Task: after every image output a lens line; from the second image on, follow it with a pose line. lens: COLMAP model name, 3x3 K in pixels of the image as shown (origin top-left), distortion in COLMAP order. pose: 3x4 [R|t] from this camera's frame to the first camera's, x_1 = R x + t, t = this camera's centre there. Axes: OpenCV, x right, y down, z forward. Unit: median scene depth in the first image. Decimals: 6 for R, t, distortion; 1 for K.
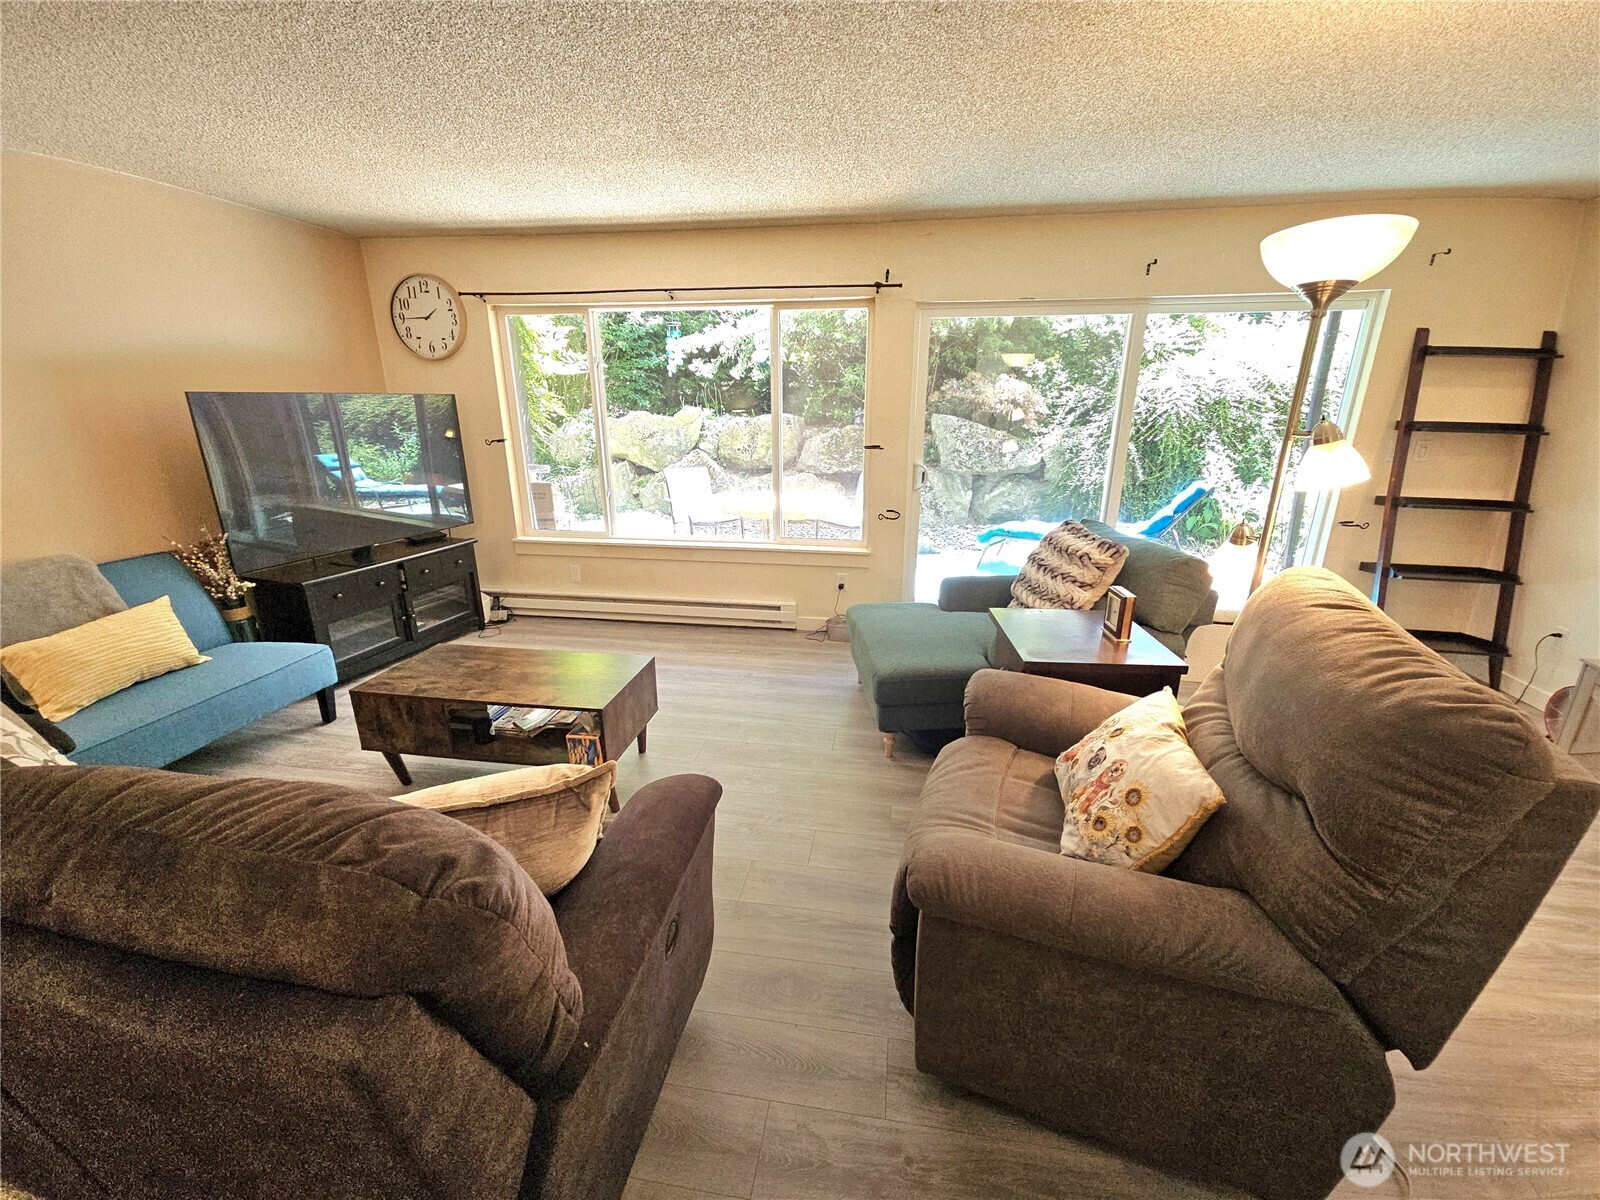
lens RADIAL K [[650.7, 0, 800.2], [0, 650.7, 605.6], [0, 0, 1]] dist [0.000175, -0.000676]
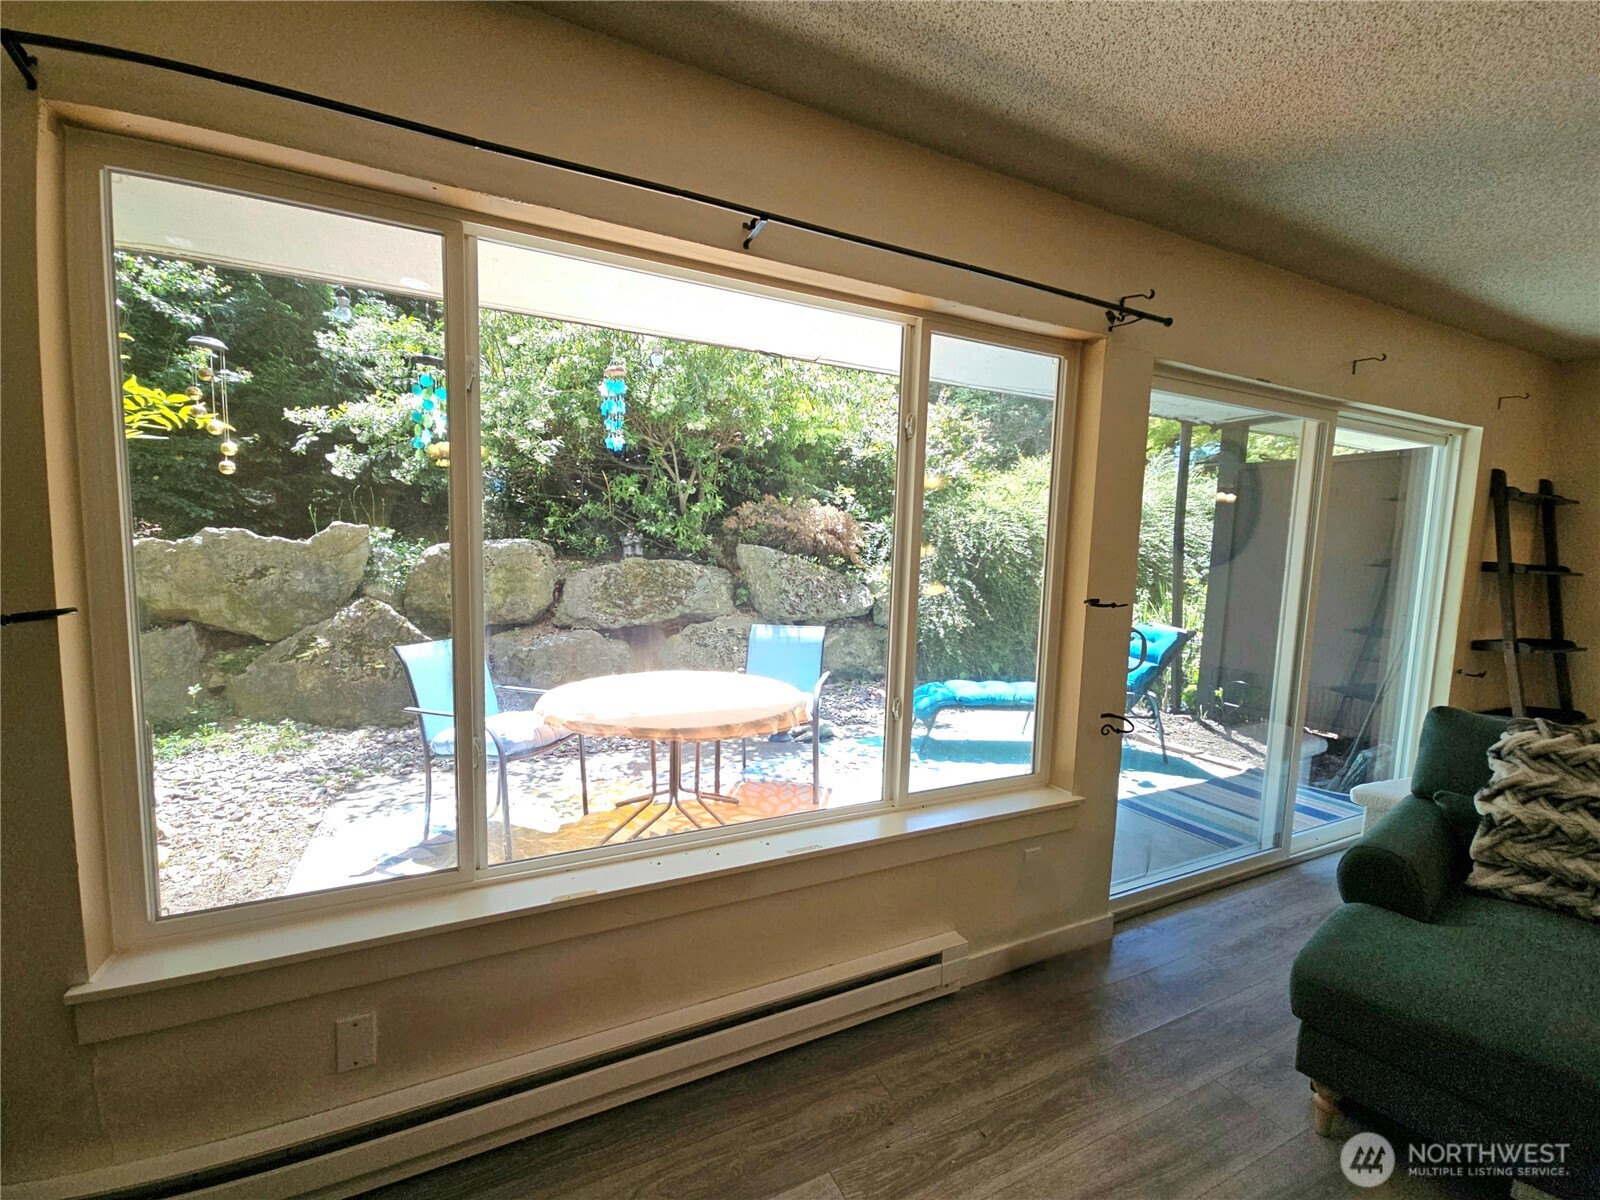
lens RADIAL K [[686.0, 0, 800.0], [0, 686.0, 600.0], [0, 0, 1]] dist [-0.000051, -0.000150]
pose [[0.814626, -0.027383, 0.579340, -0.379373], [0.145951, 0.976419, -0.159073, -0.175975], [-0.561322, 0.214140, 0.799413, 0.630024]]
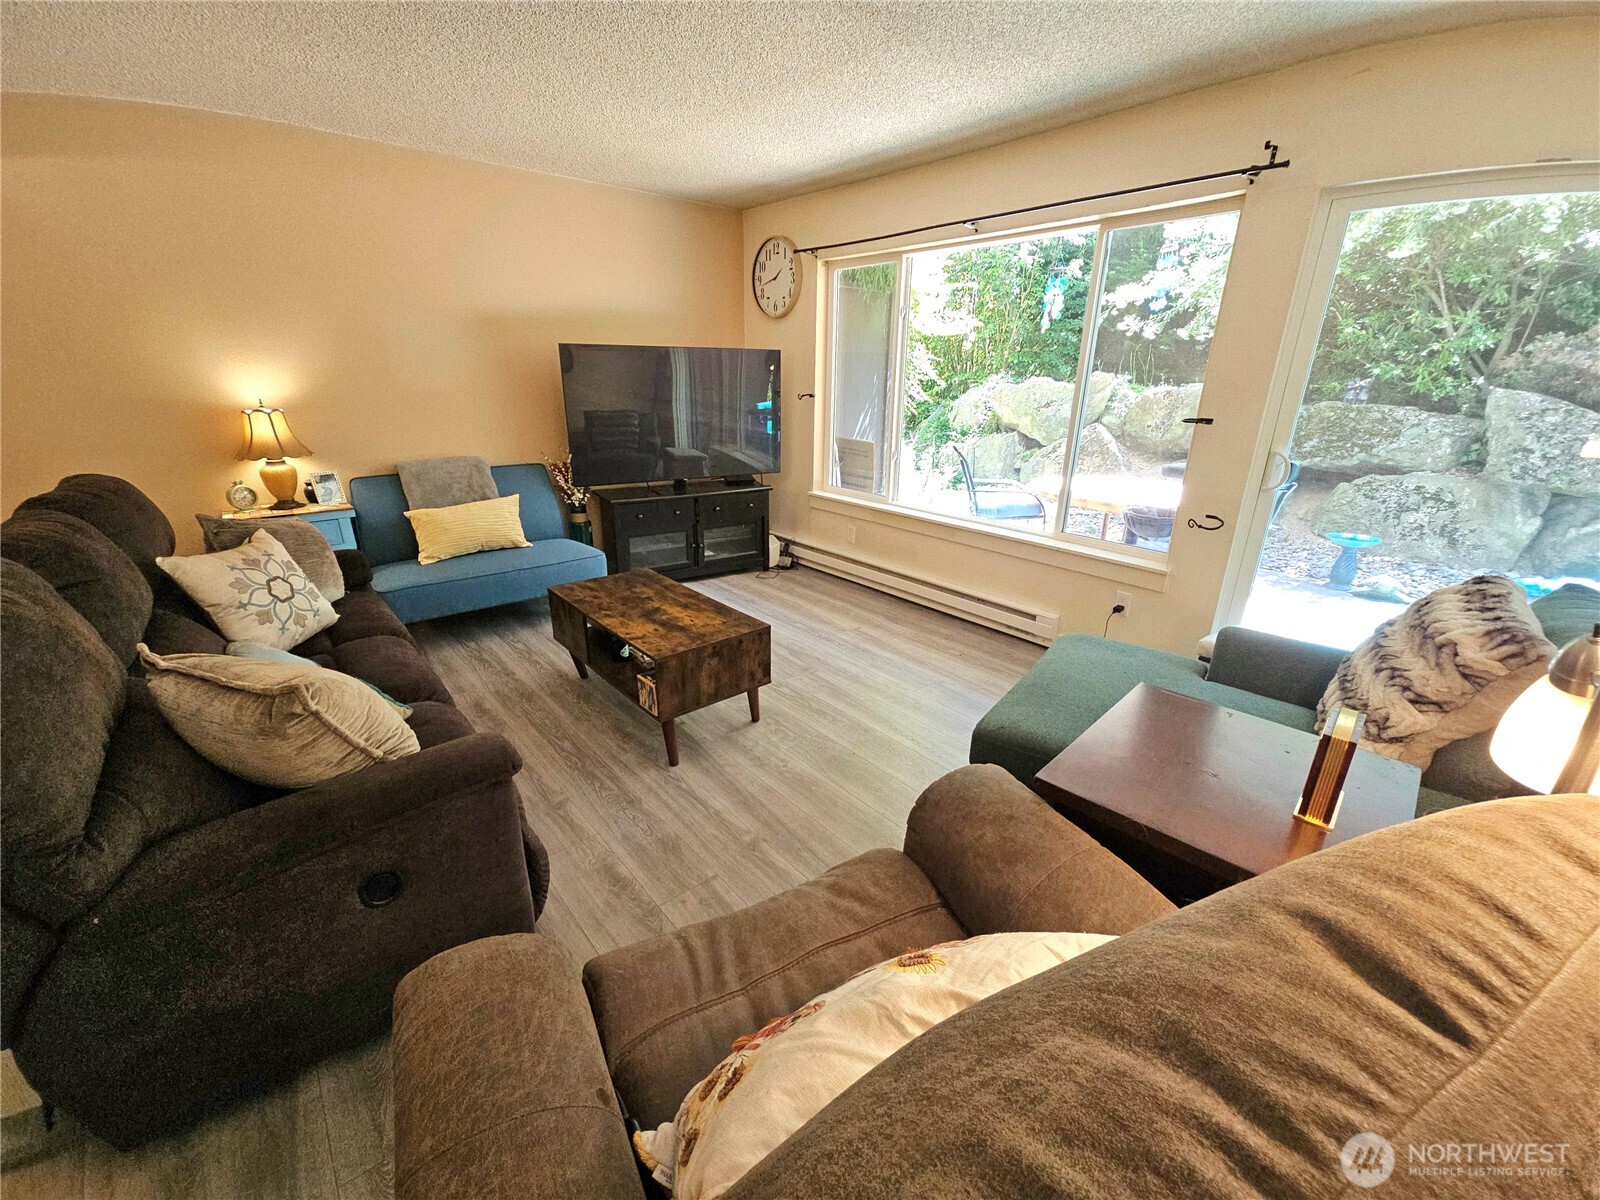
lens RADIAL K [[650.7, 0, 800.2], [0, 650.7, 605.6], [0, 0, 1]] dist [0.000175, -0.000676]
pose [[0.759451, 0.230118, -0.608506, 0.234648], [-0.207296, 0.972194, 0.108936, -0.038212], [0.616654, 0.043409, 0.786037, 0.192074]]
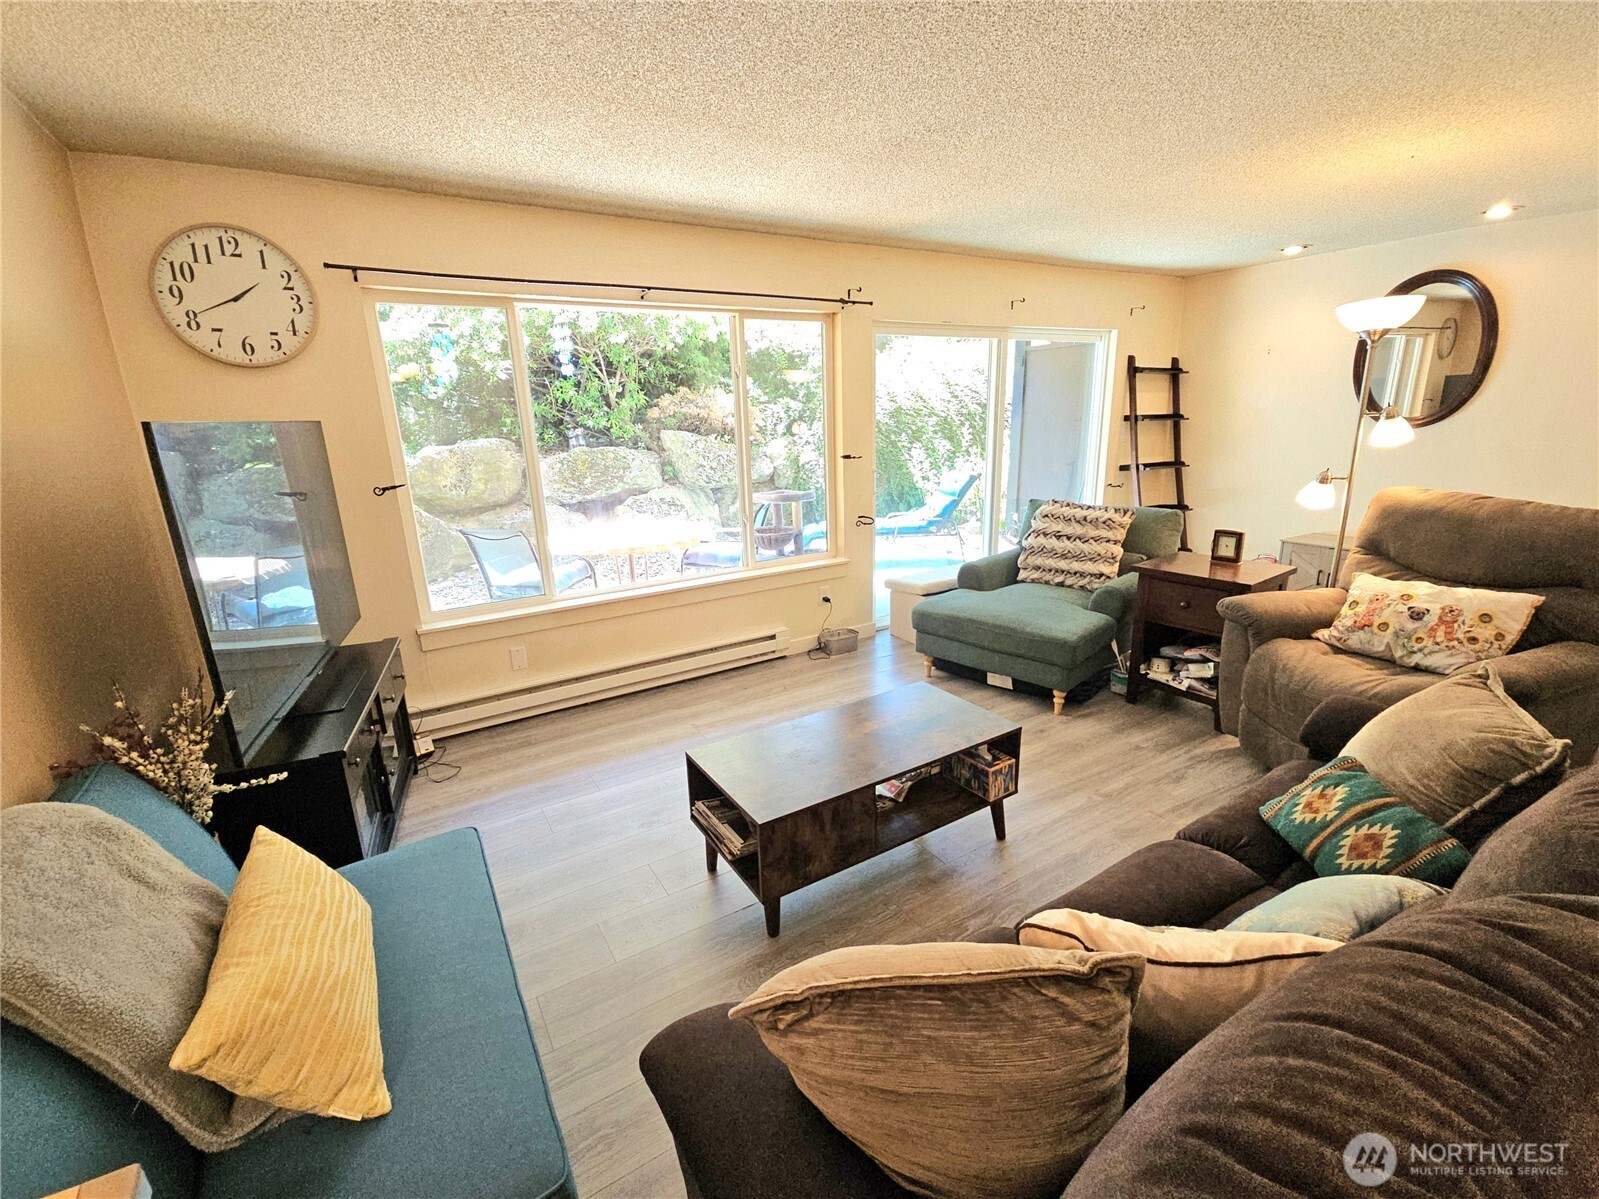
lens RADIAL K [[694.9, 0, 799.5], [0, 694.9, 599.5], [0, 0, 1]] dist [0.003214, 0.000102]
pose [[0.756682, -0.195122, 0.623987, -0.616312], [0.227411, 0.973379, 0.028606, -0.067938], [-0.612957, 0.120256, 0.780911, 0.202986]]
